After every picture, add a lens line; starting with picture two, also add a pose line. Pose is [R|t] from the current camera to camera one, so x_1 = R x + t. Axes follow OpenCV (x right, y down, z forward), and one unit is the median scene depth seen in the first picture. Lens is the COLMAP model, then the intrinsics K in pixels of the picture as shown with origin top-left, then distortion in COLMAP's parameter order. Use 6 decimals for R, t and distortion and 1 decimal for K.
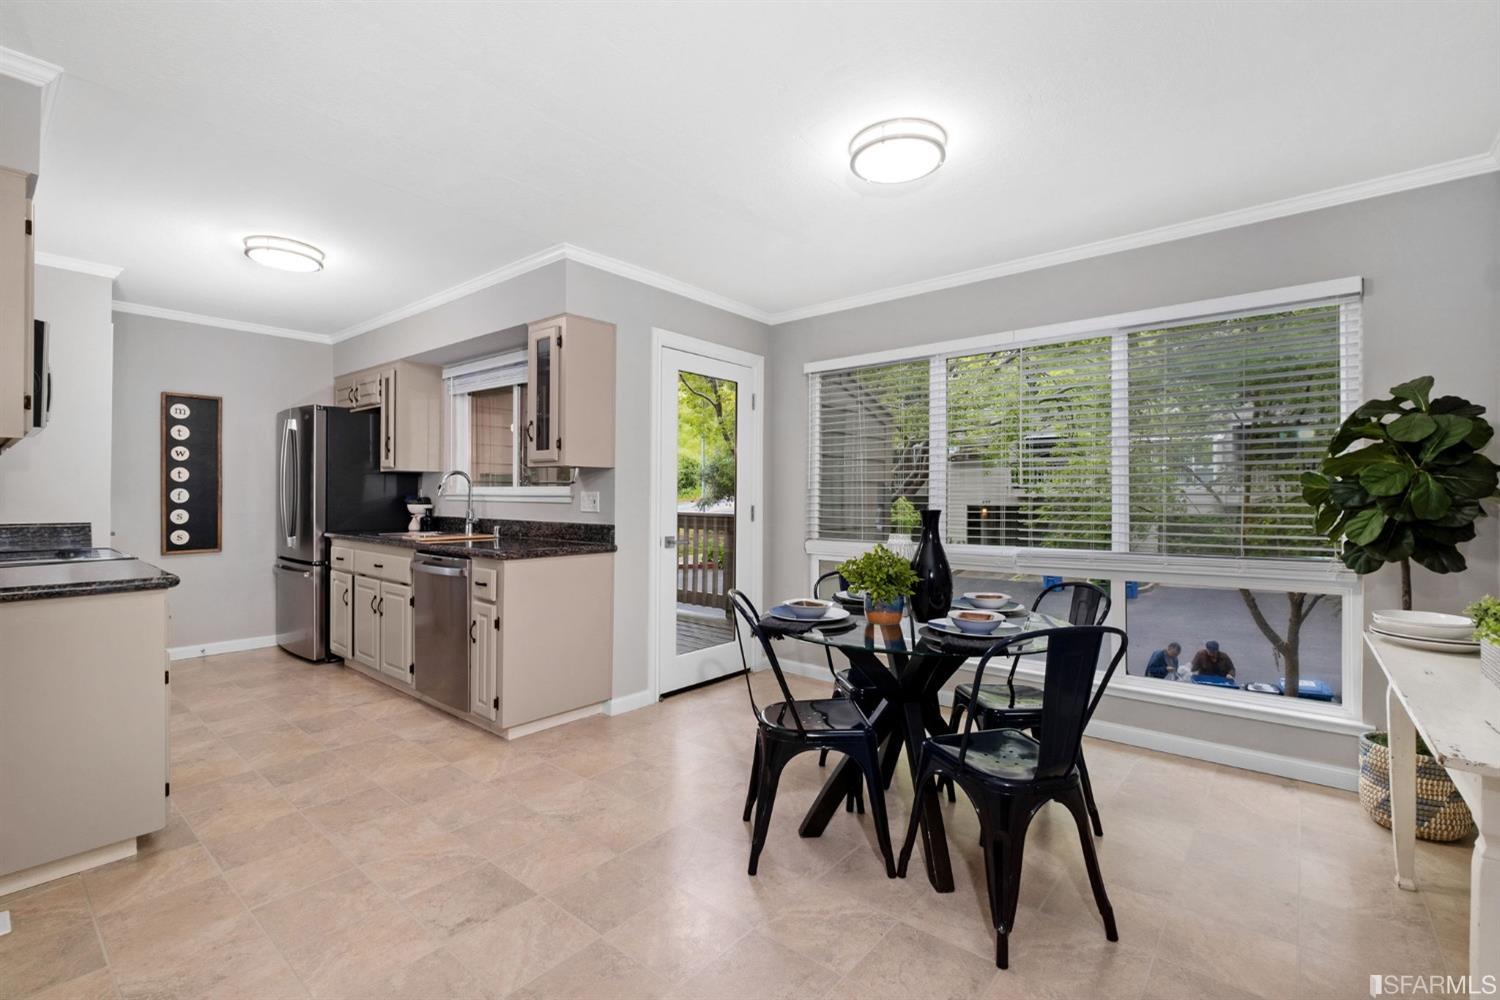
lens RADIAL K [[660.9, 0, 751.6], [0, 660.9, 489.9], [0, 0, 1]] dist [-0.001176, 0.000181]
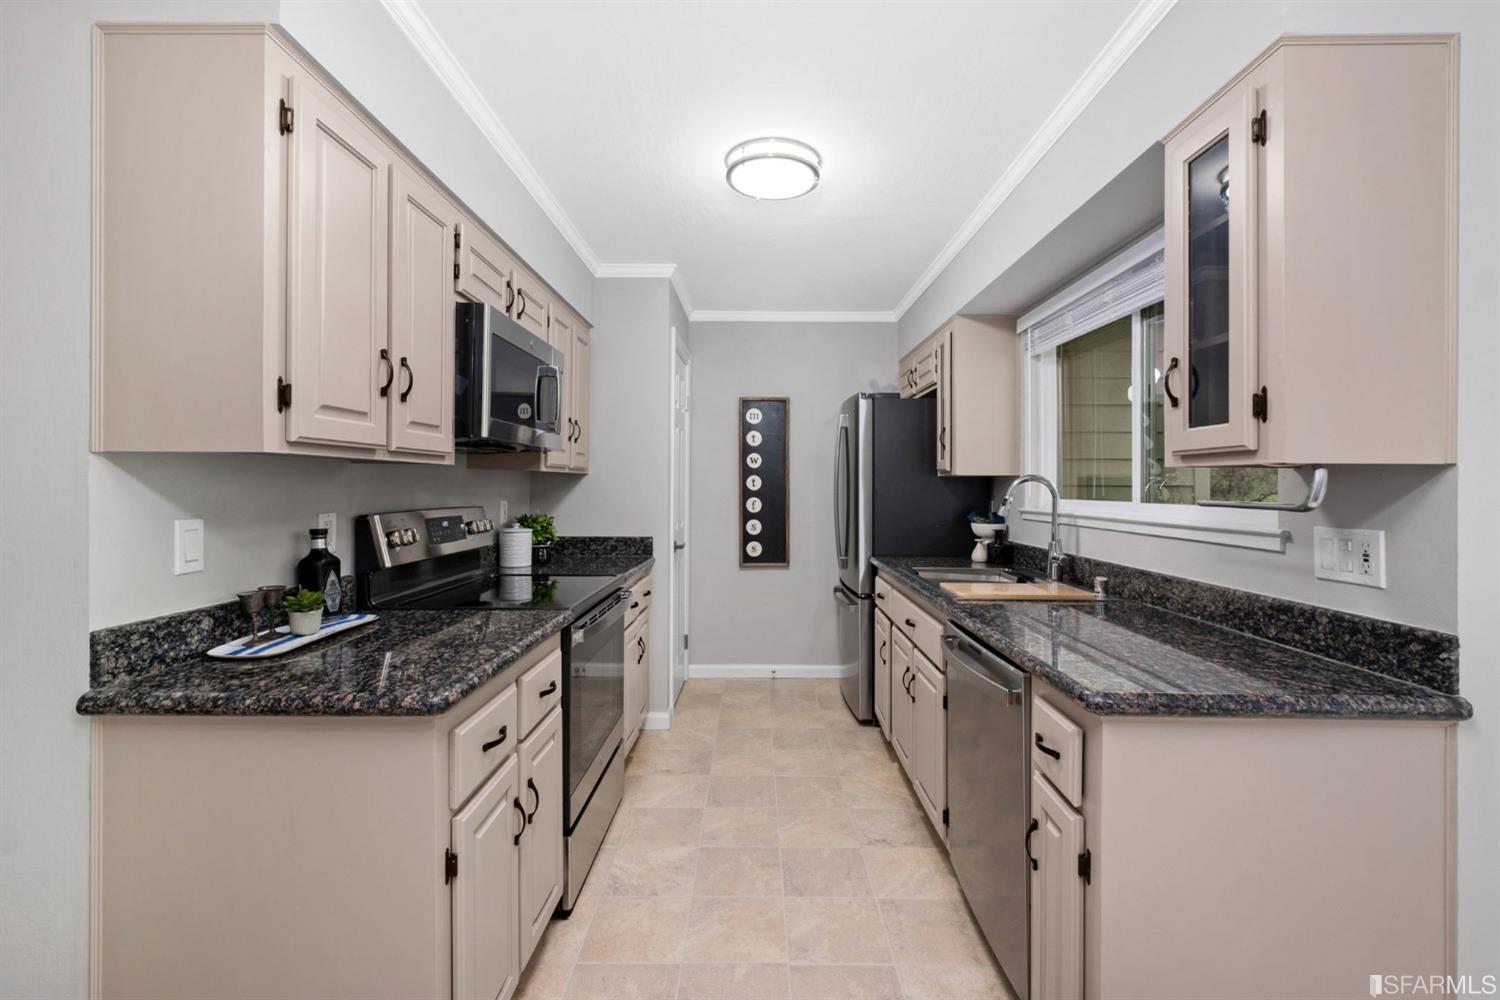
lens RADIAL K [[660.9, 0, 757.9], [0, 660.9, 486.5], [0, 0, 1]] dist [-0.001176, 0.000181]
pose [[0.643543, -0.001938, -0.765407, -0.141188], [0.002865, 0.999996, -0.000122, -0.018488], [0.765405, -0.002114, 0.643546, 0.407693]]
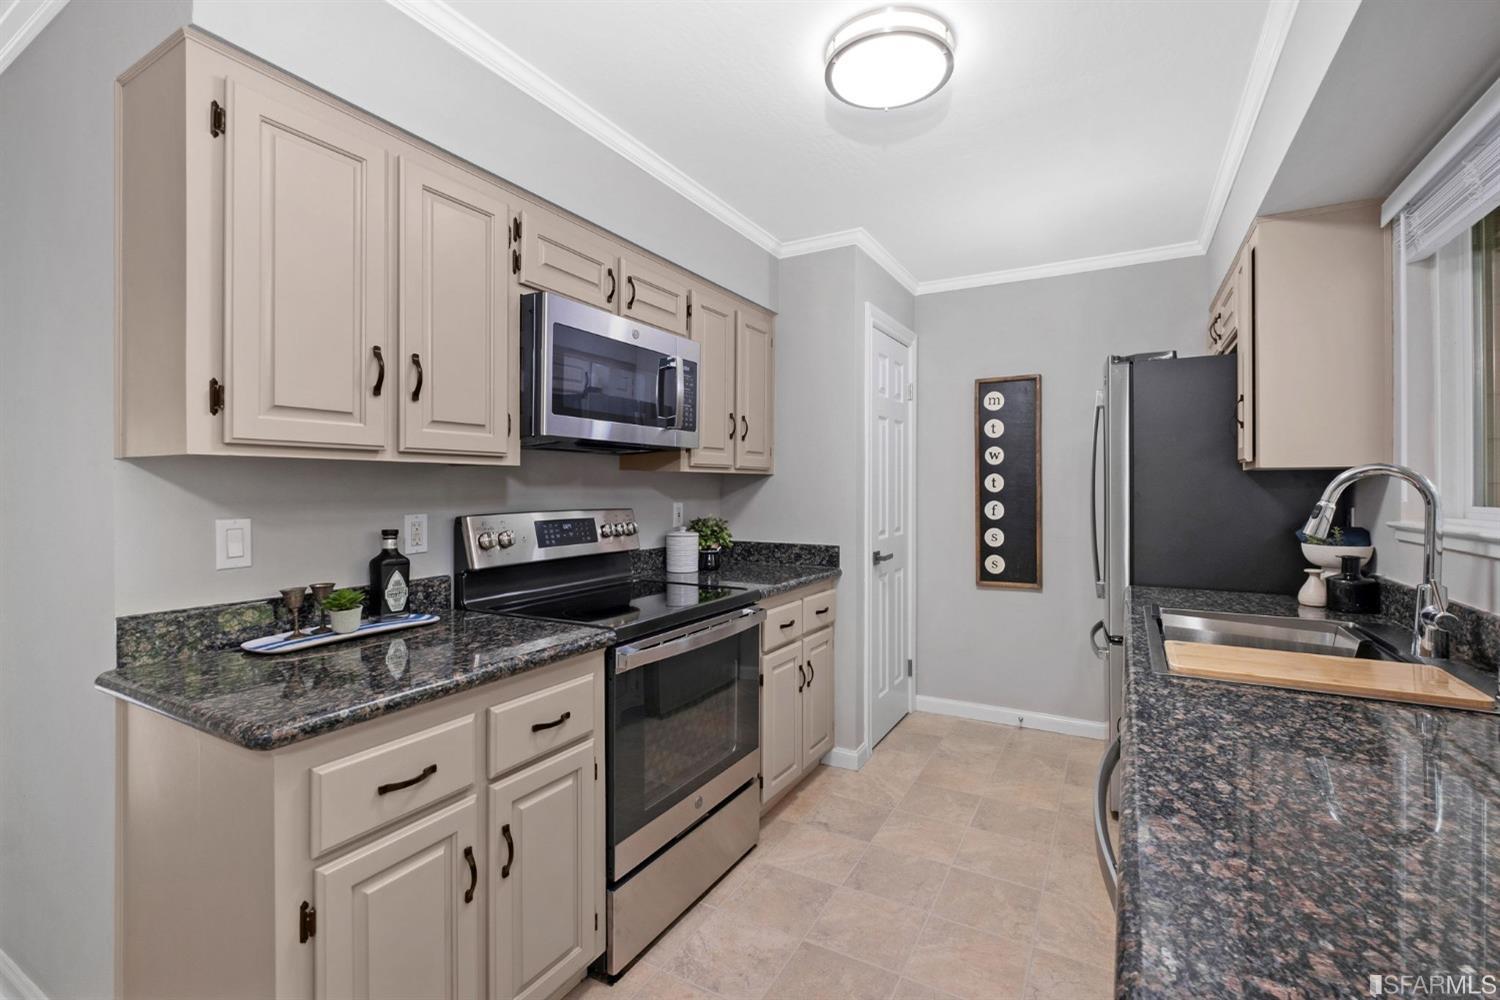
lens RADIAL K [[660.9, 0, 757.3], [0, 660.9, 487.1], [0, 0, 1]] dist [-0.001176, 0.000181]
pose [[0.190646, -0.006424, -0.981638, -0.166740], [0.006349, 0.999966, -0.005311, -0.016705], [0.981638, -0.005220, 0.190681, 0.601298]]
